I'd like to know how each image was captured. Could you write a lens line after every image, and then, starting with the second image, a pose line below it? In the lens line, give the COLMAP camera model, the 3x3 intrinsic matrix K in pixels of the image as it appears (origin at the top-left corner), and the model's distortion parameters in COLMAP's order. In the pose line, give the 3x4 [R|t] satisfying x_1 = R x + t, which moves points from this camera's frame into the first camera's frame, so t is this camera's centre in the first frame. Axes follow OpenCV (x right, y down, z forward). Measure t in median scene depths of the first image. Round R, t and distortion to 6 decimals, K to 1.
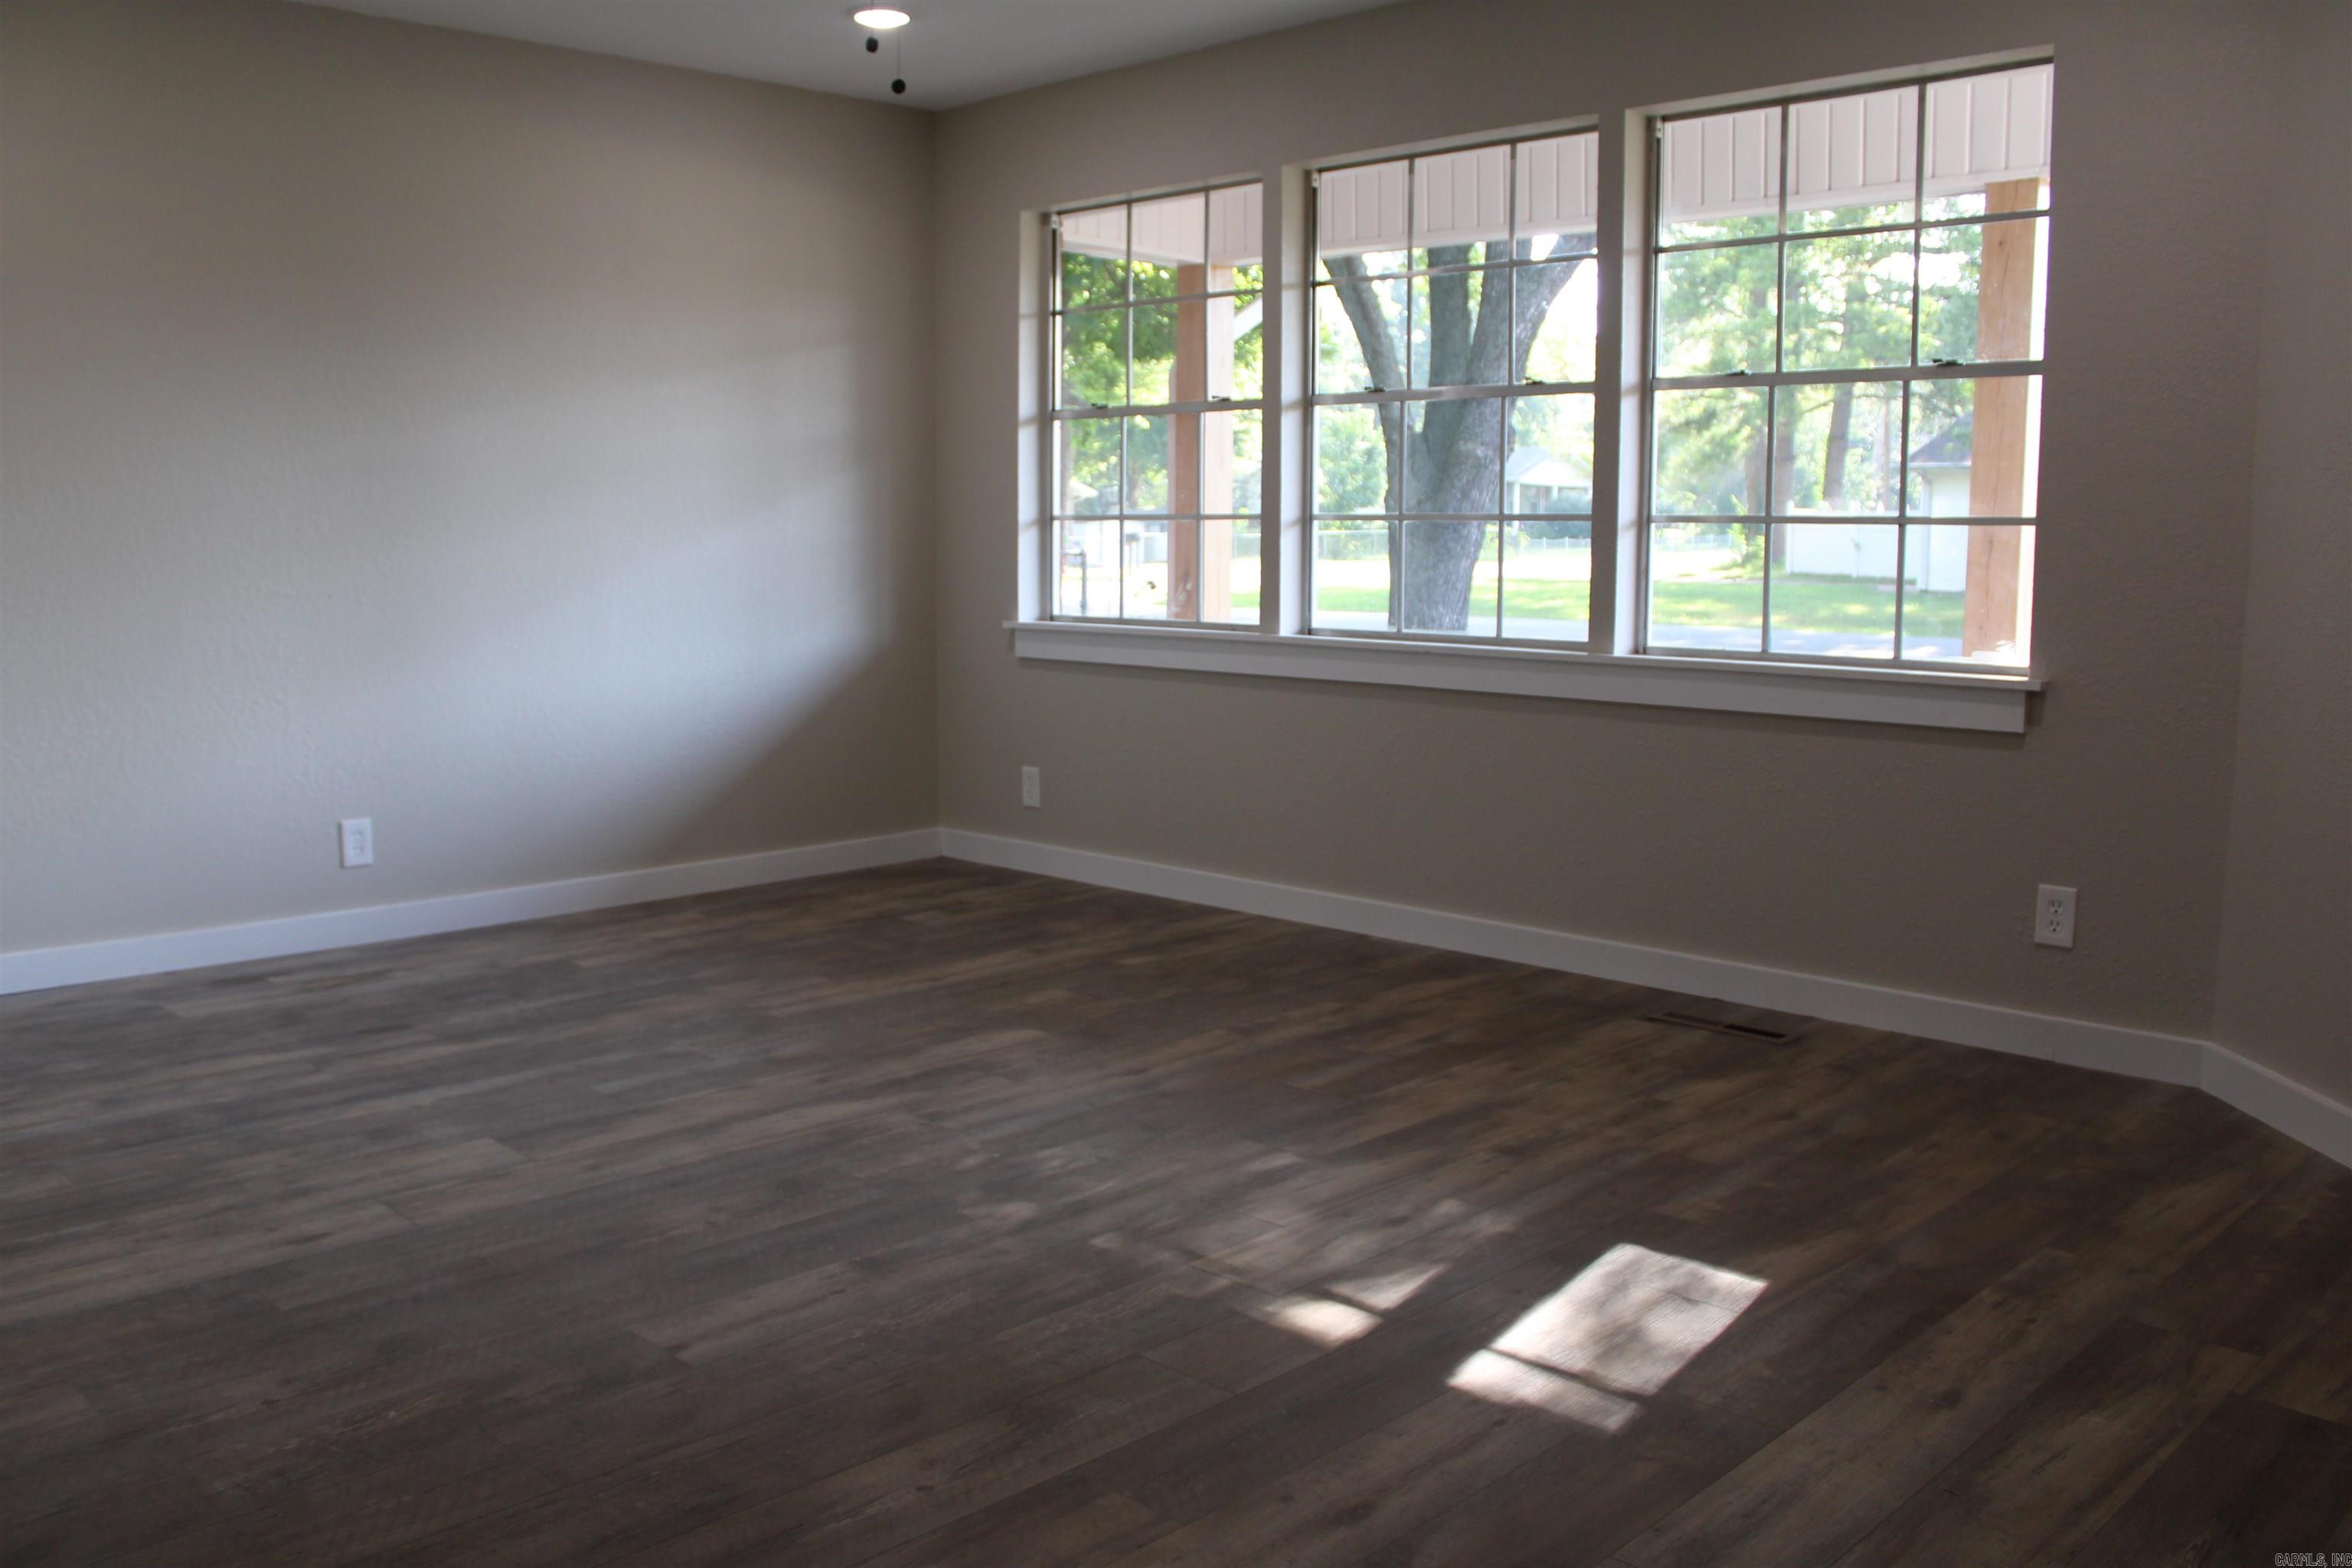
lens RADIAL K [[2047.4, 0, 1161.1], [0, 2047.4, 783.4], [0, 0, 1]] dist [-0.143675, 0.082604]
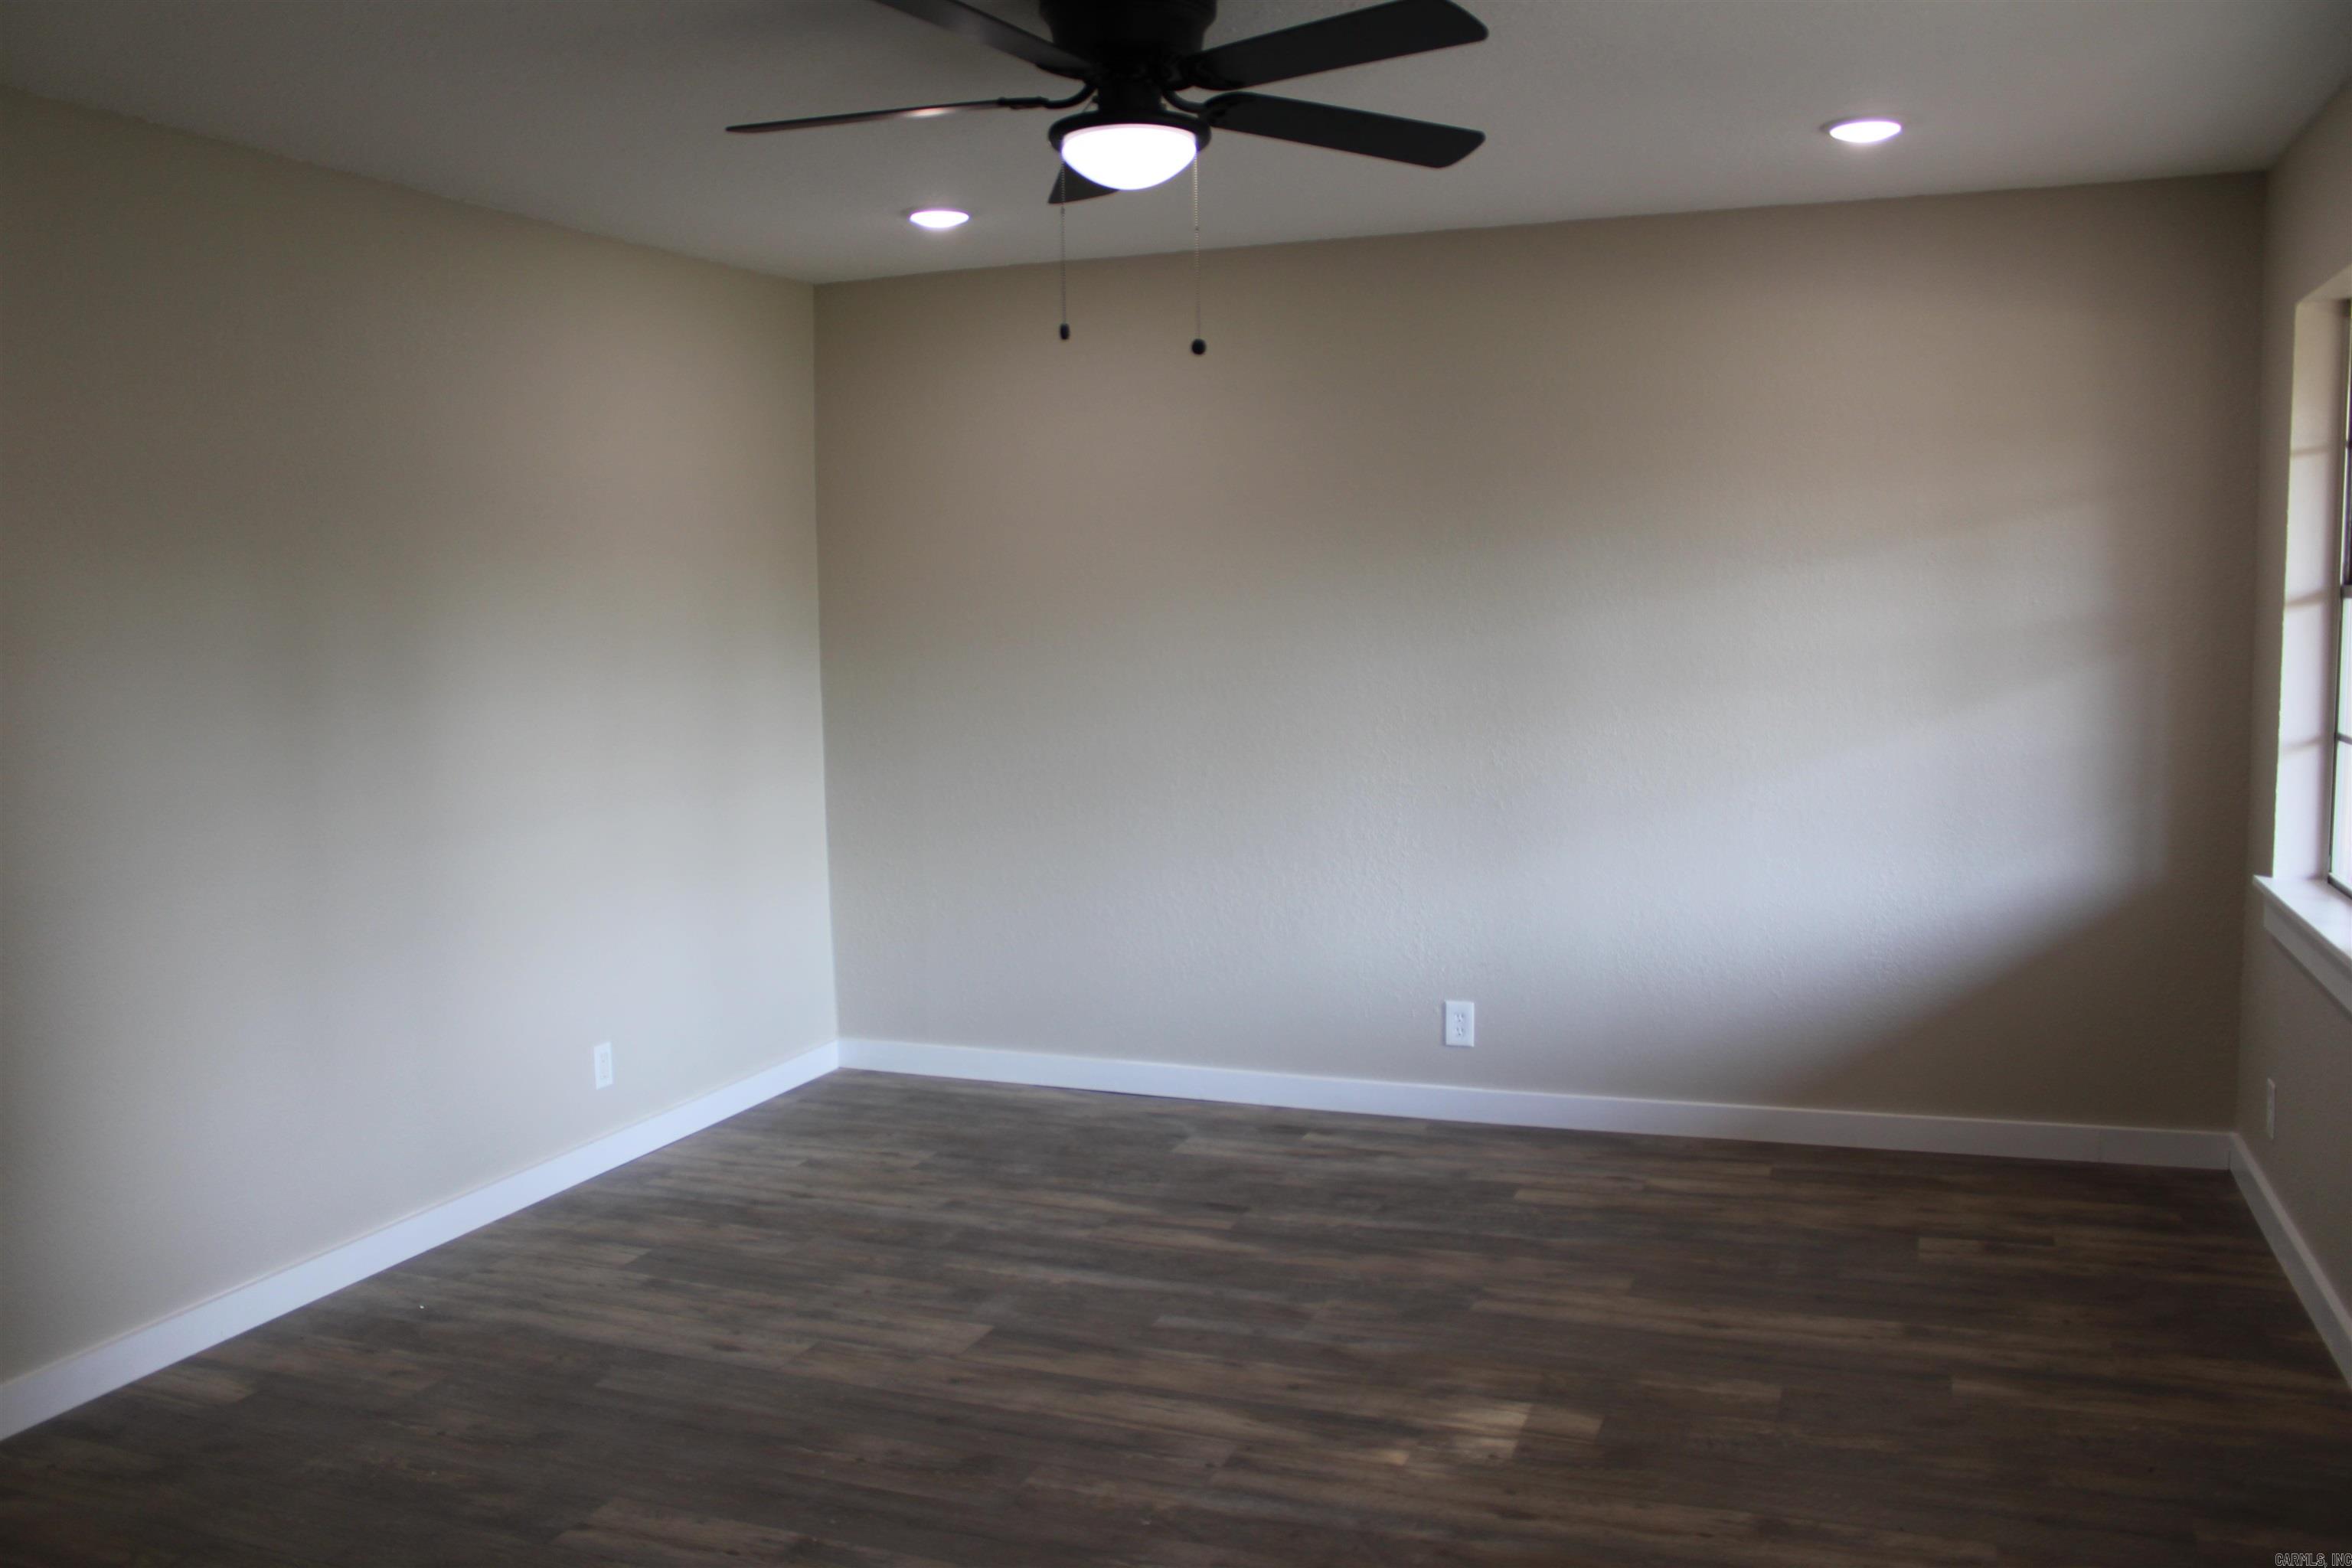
lens RADIAL K [[2047.4, 0, 1161.3], [0, 2047.4, 776.2], [0, 0, 1]] dist [-0.143675, 0.082604]
pose [[0.372317, 0.078641, -0.924768, 0.697507], [-0.091457, 0.994663, 0.047763, -0.184979], [0.923588, 0.066793, 0.377522, 0.620207]]
